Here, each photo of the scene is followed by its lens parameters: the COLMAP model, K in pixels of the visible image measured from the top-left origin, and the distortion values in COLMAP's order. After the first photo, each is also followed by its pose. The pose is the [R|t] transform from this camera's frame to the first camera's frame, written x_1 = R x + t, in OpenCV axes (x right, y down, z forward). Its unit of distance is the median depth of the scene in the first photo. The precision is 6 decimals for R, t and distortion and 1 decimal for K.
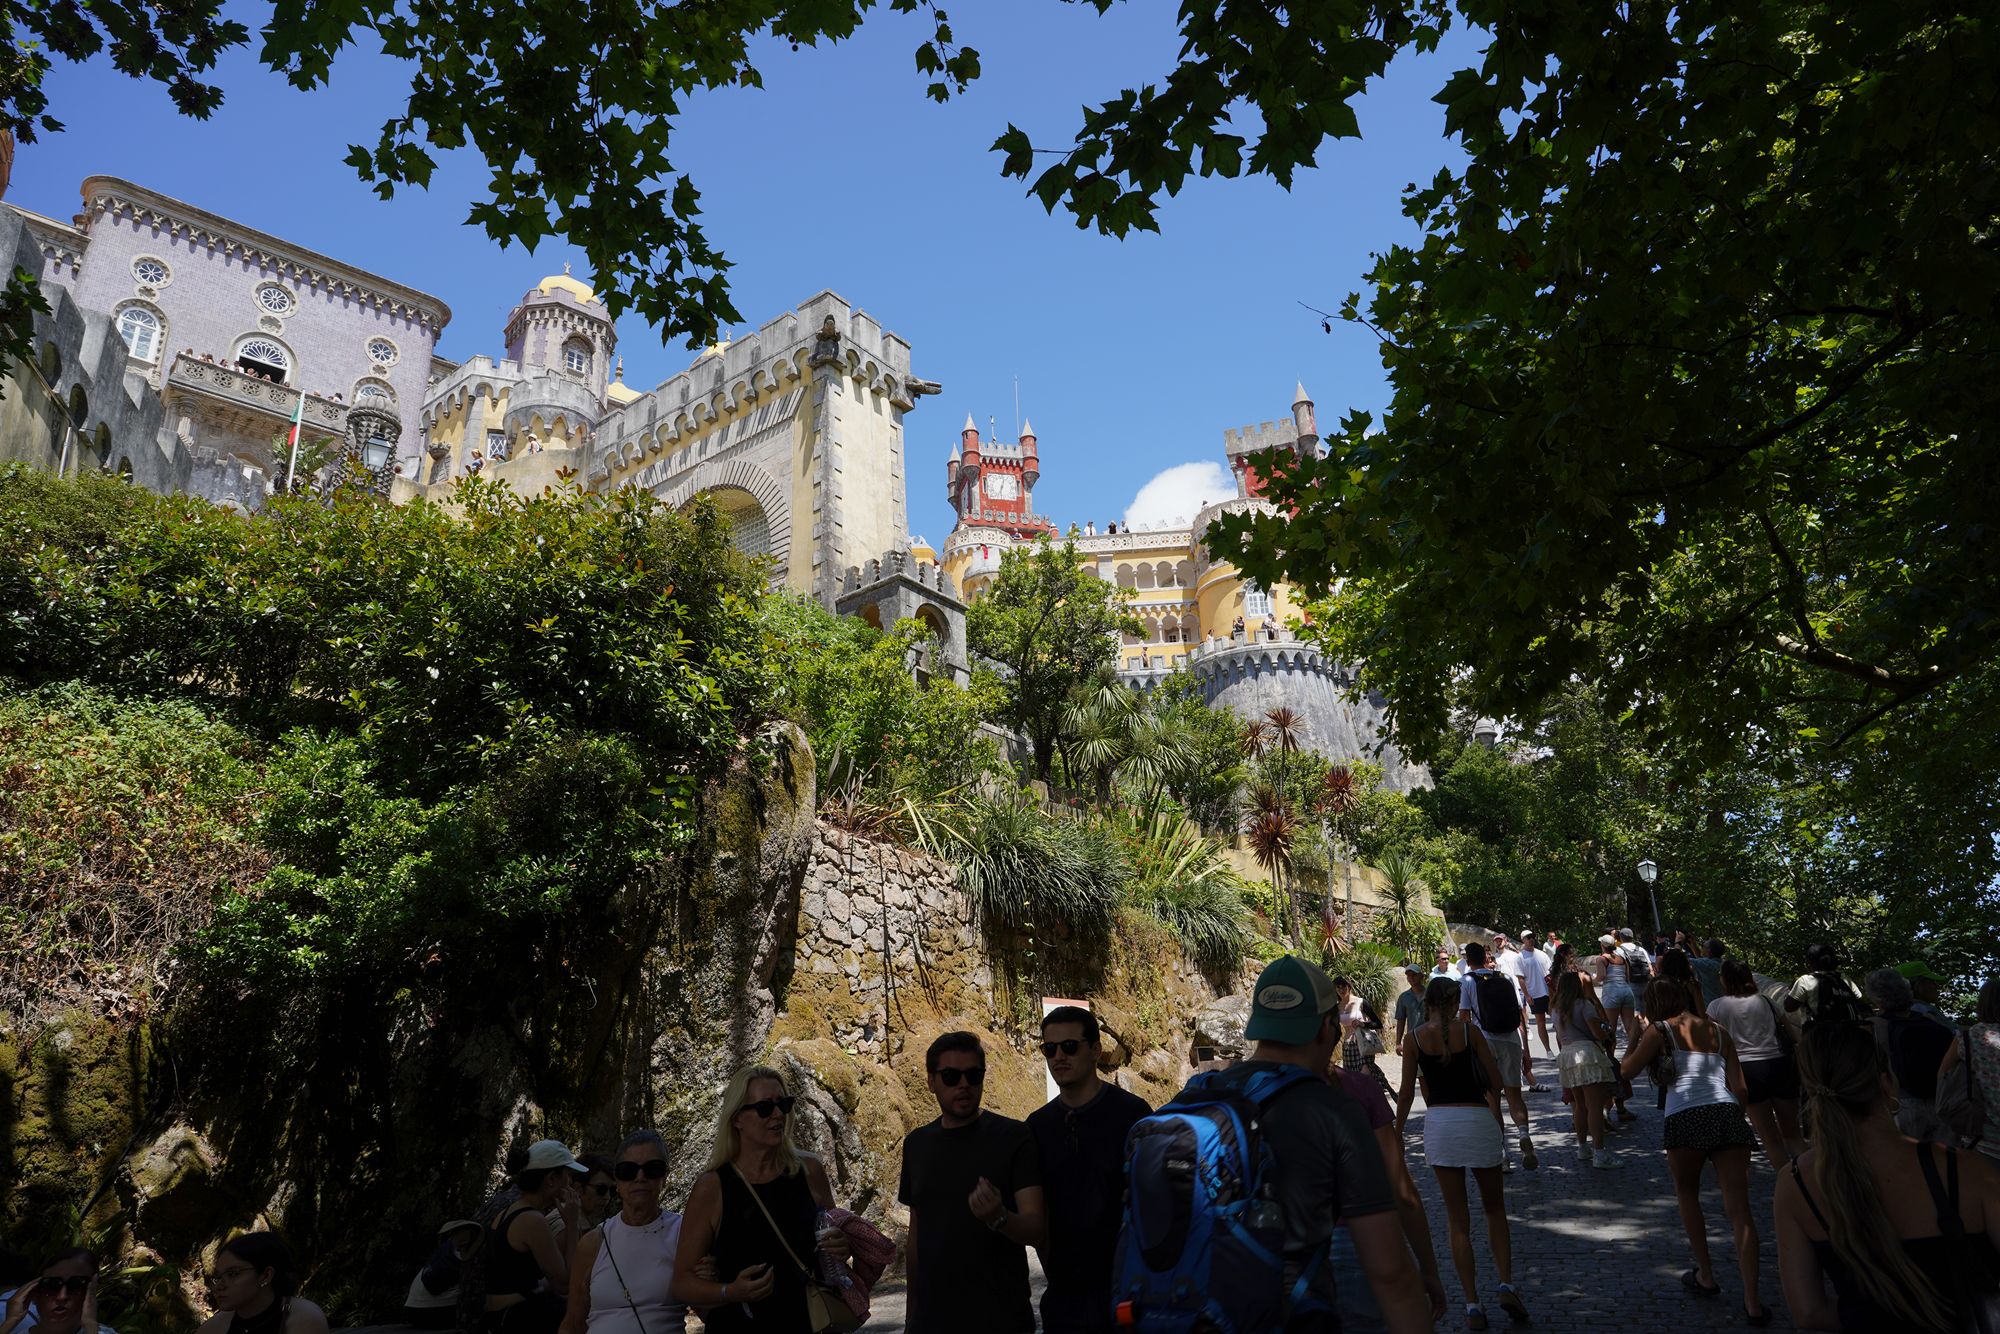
lens RADIAL K [[1343.8, 0, 1000.0], [0, 1343.8, 667.0], [0, 0, 1]] dist [0.000261, 0.006185]
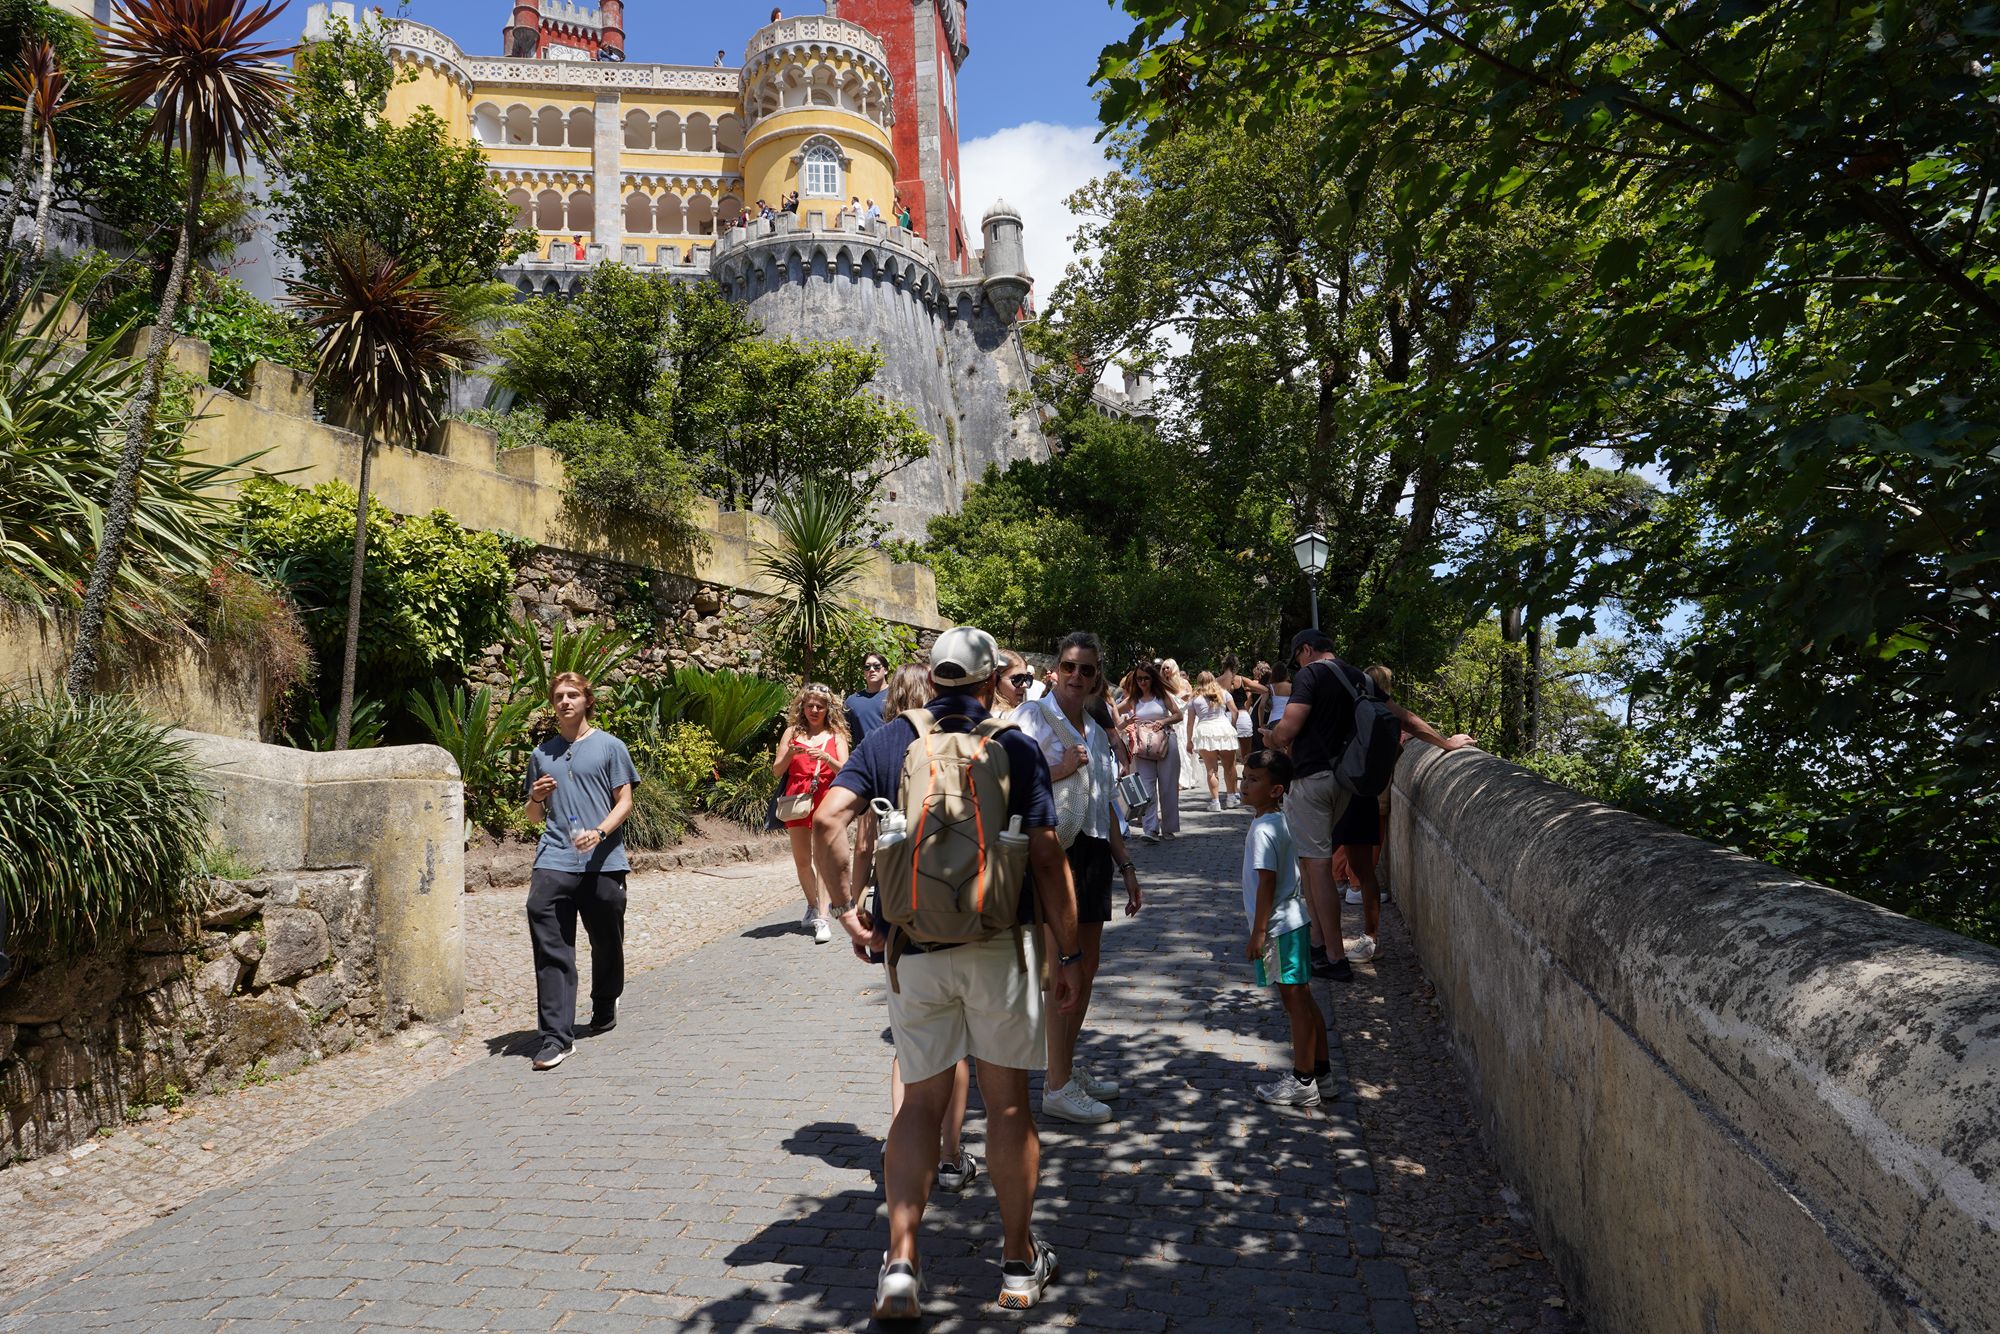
lens RADIAL K [[1343.8, 0, 1000.0], [0, 1343.8, 667.0], [0, 0, 1]] dist [0.000261, 0.006185]
pose [[0.978971, 0.029482, 0.201858, 0.156711], [-0.067191, 0.980889, 0.182599, 0.065114], [-0.192617, -0.192322, 0.962243, 0.309872]]
